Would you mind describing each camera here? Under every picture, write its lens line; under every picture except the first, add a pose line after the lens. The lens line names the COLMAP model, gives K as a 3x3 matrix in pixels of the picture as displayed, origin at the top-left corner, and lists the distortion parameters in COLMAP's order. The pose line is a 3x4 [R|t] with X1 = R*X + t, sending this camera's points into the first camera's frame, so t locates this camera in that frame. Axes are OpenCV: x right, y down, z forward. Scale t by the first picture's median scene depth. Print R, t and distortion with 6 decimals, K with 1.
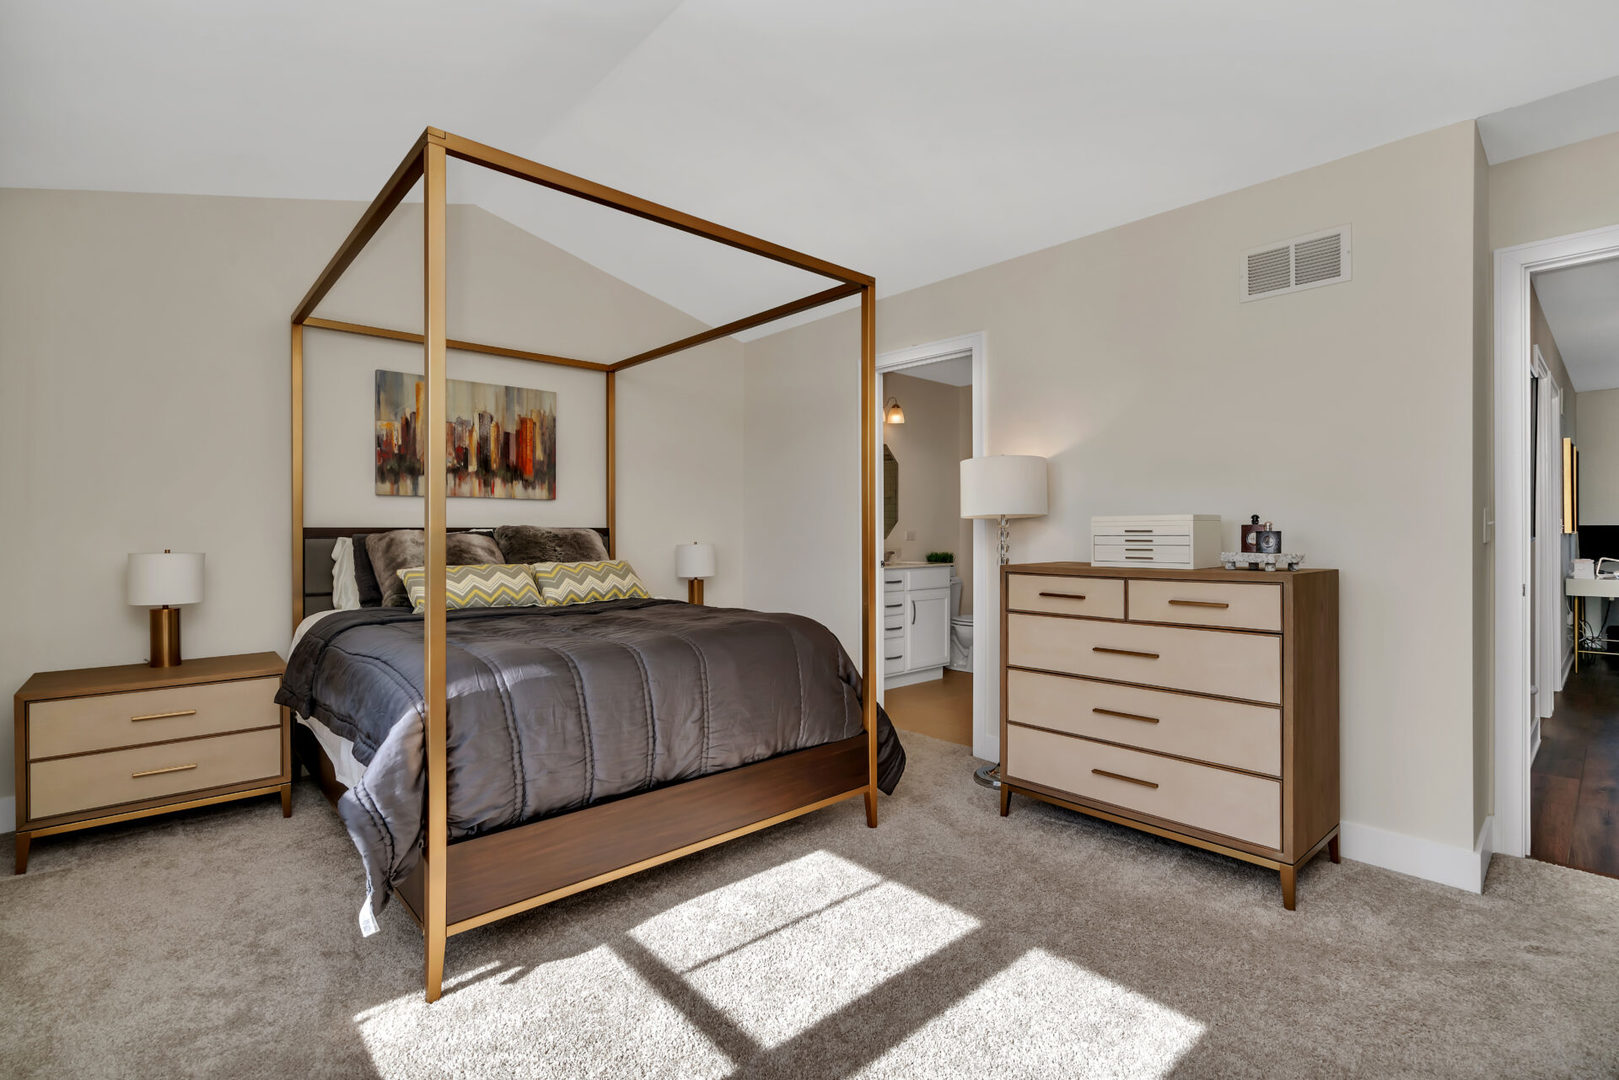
lens RADIAL K [[751.4, 0, 806.0], [0, 751.4, 532.0], [0, 0, 1]] dist [-0.000695, 0.001188]
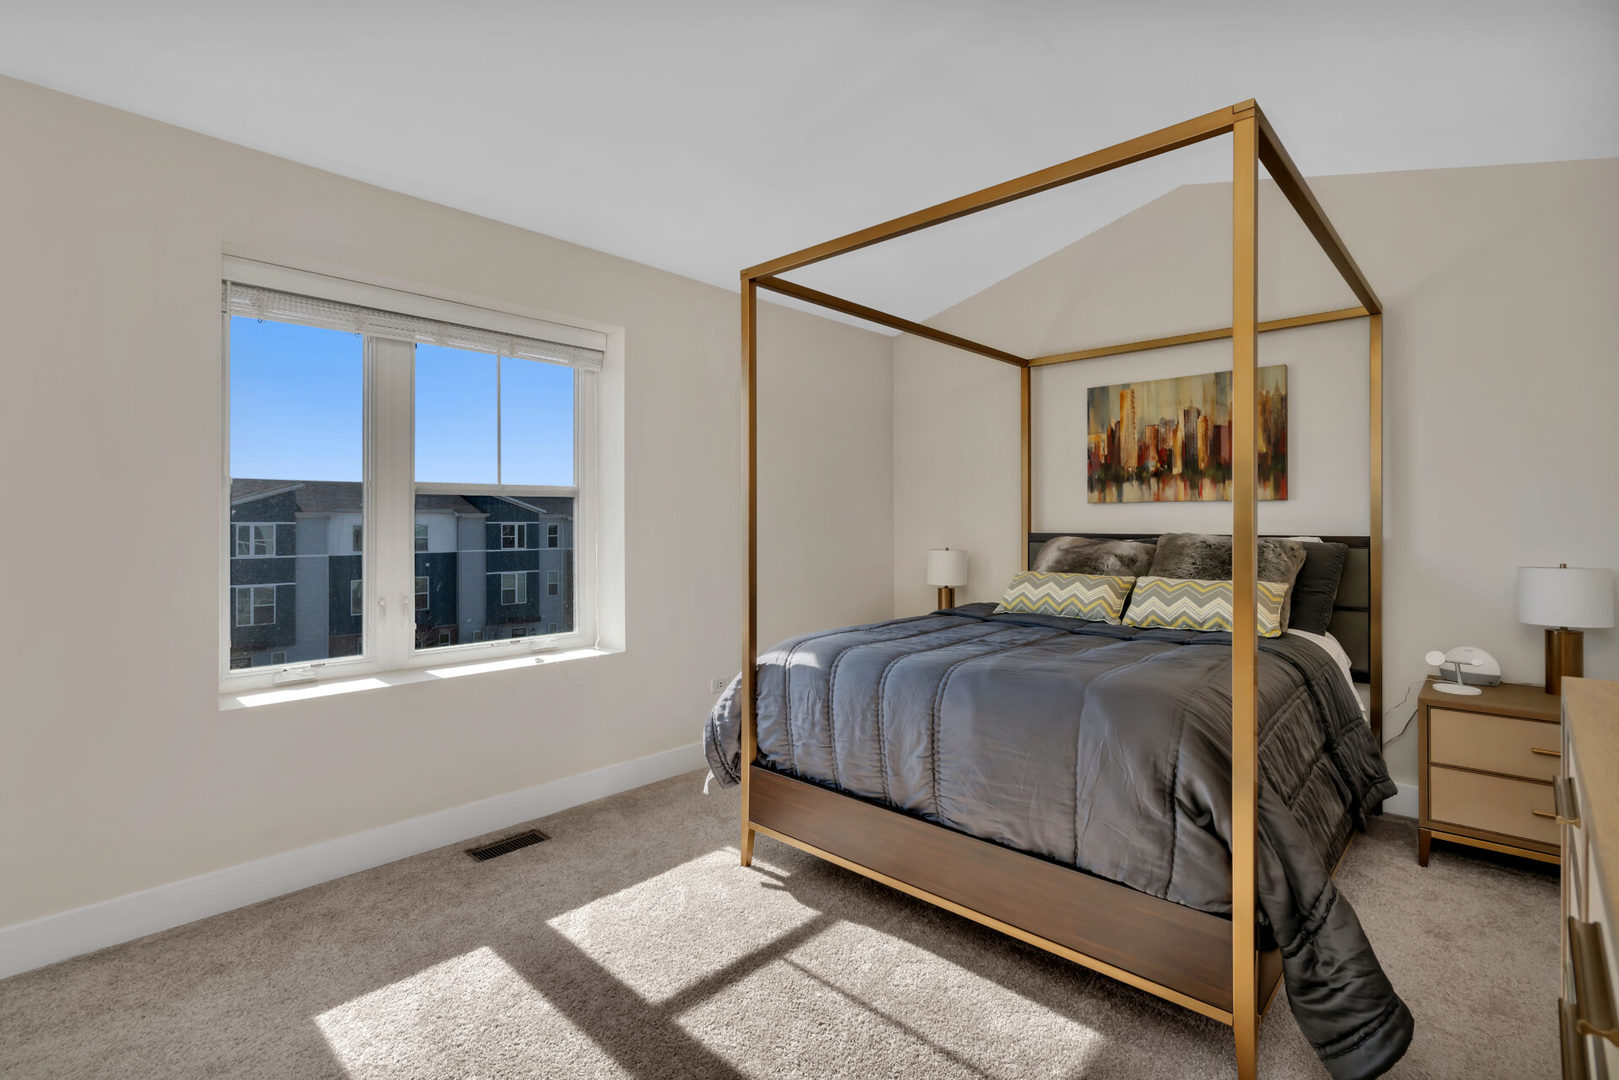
lens RADIAL K [[751.4, 0, 806.7], [0, 751.4, 533.5], [0, 0, 1]] dist [-0.000695, 0.001188]
pose [[0.081245, 0.019265, -0.996508, 0.477390], [-0.000658, 0.999814, 0.019276, -0.025860], [0.996694, -0.000911, 0.081242, 0.497471]]
